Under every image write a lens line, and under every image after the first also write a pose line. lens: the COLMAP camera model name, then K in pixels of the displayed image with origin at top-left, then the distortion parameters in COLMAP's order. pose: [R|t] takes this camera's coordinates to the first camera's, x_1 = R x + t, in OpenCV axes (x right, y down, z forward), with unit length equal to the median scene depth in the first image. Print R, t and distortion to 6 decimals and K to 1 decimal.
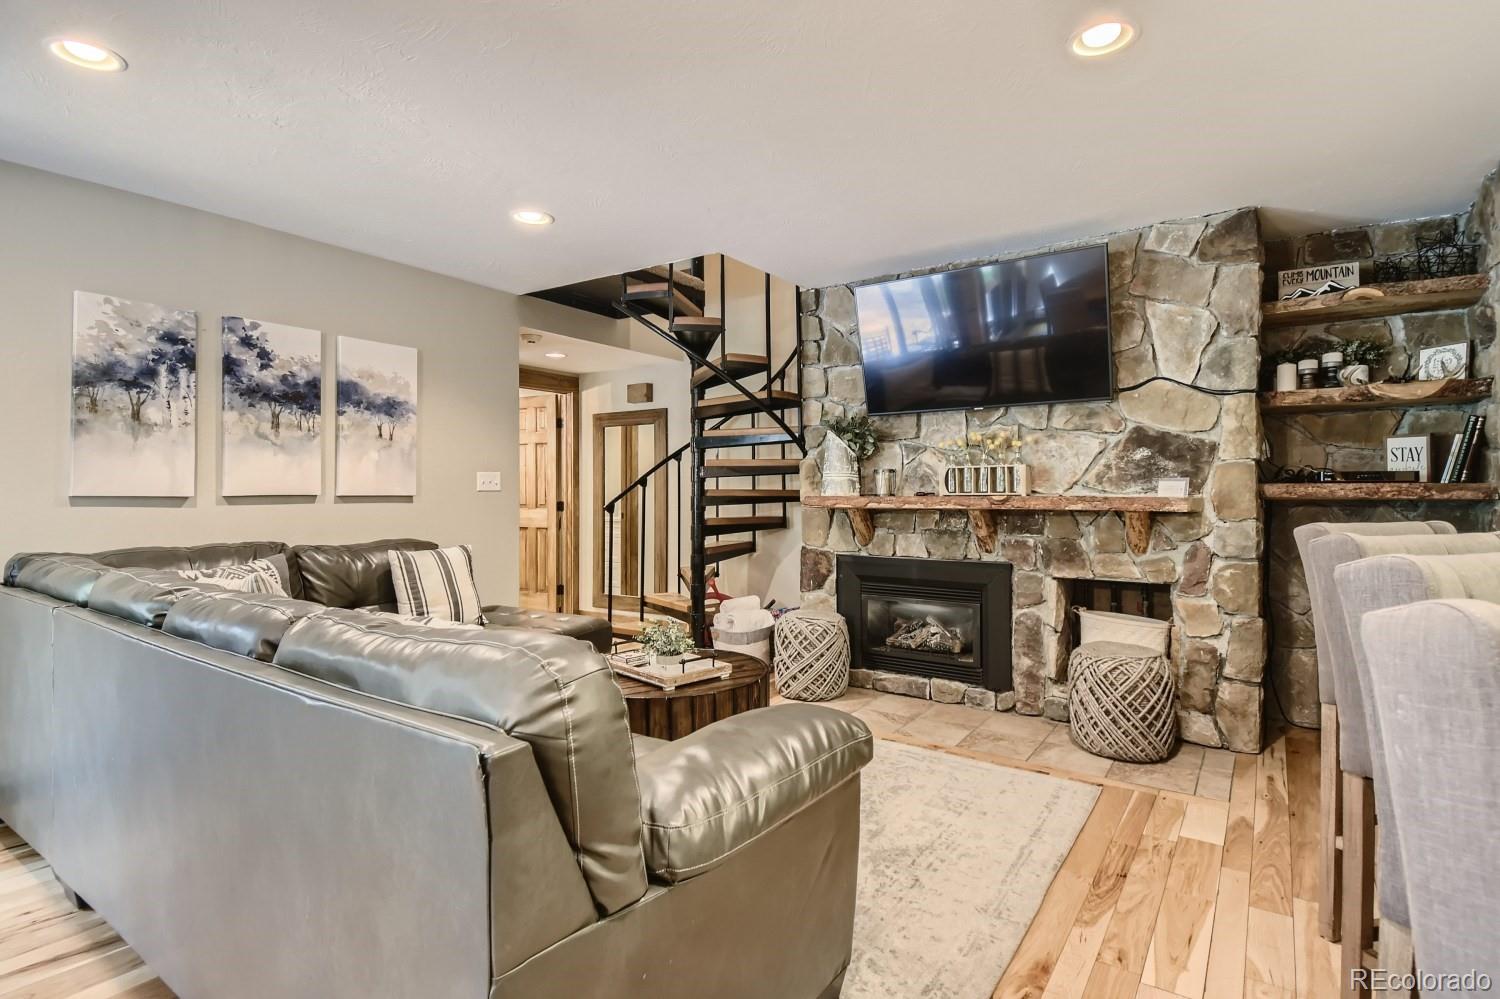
lens RADIAL K [[759.6, 0, 747.2], [0, 759.6, 492.3], [0, 0, 1]] dist [0.004581, -0.002377]
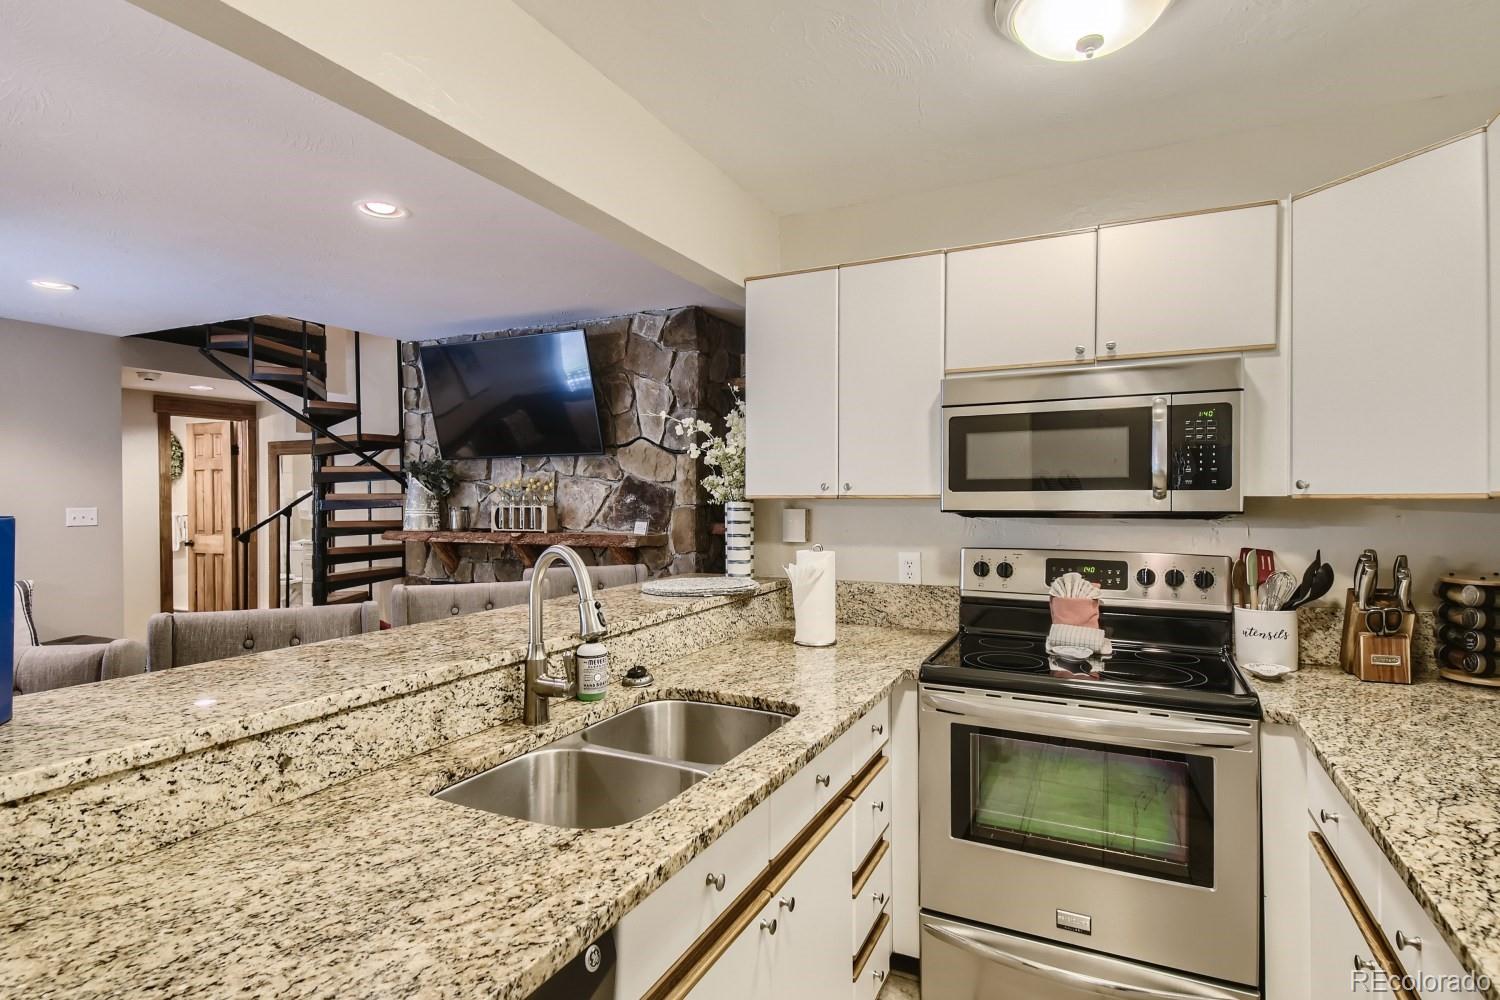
lens RADIAL K [[759.6, 0, 755.3], [0, 759.6, 505.4], [0, 0, 1]] dist [0.004581, -0.002377]
pose [[0.982903, -0.000784, 0.184120, 0.462406], [-0.000258, 0.999984, 0.005635, -0.044222], [-0.184122, -0.005586, 0.982888, -0.231207]]
